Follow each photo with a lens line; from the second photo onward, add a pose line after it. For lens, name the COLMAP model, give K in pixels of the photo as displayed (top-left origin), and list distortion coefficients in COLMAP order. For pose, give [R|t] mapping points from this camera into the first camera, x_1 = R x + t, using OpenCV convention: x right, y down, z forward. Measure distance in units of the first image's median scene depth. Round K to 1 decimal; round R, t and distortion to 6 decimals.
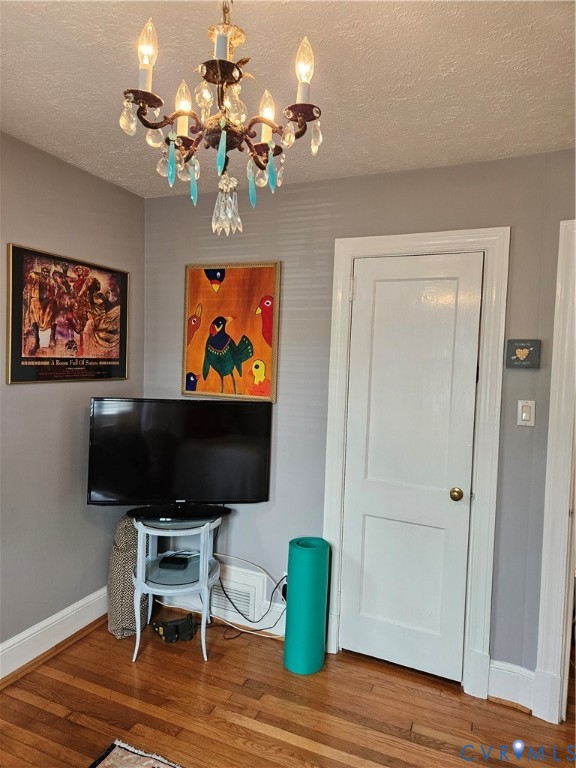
lens RADIAL K [[514.7, 0, 283.5], [0, 514.7, 381.0], [0, 0, 1]] dist [0.072792, -0.063244]
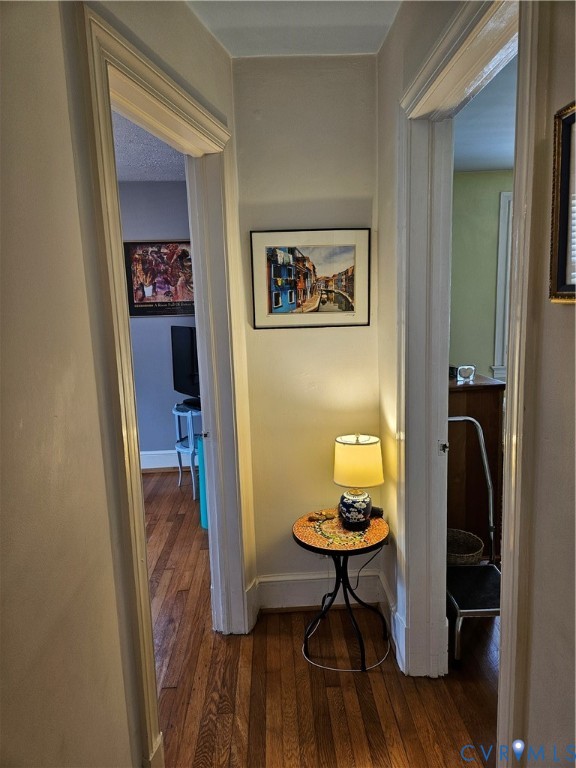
lens RADIAL K [[514.7, 0, 288.3], [0, 514.7, 386.1], [0, 0, 1]] dist [0.072792, -0.063244]
pose [[0.438788, 0.101241, -0.892869, 1.400005], [0.006848, 0.993227, 0.115985, 0.038142], [0.898565, -0.057007, 0.435123, 0.667001]]
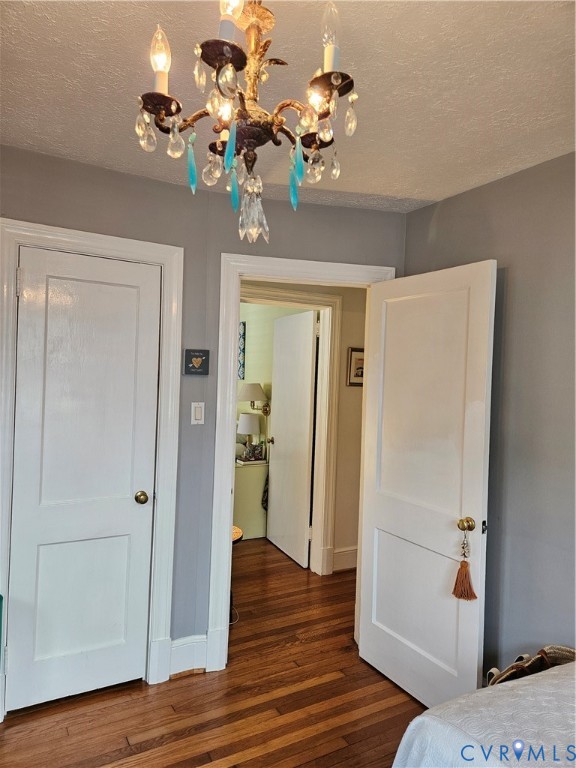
lens RADIAL K [[514.7, 0, 285.5], [0, 514.7, 384.4], [0, 0, 1]] dist [0.072792, -0.063244]
pose [[0.588761, -0.029255, 0.807777, -0.301622], [0.019730, 0.999567, 0.021821, -0.021143], [-0.808066, 0.003090, 0.589084, 0.152215]]
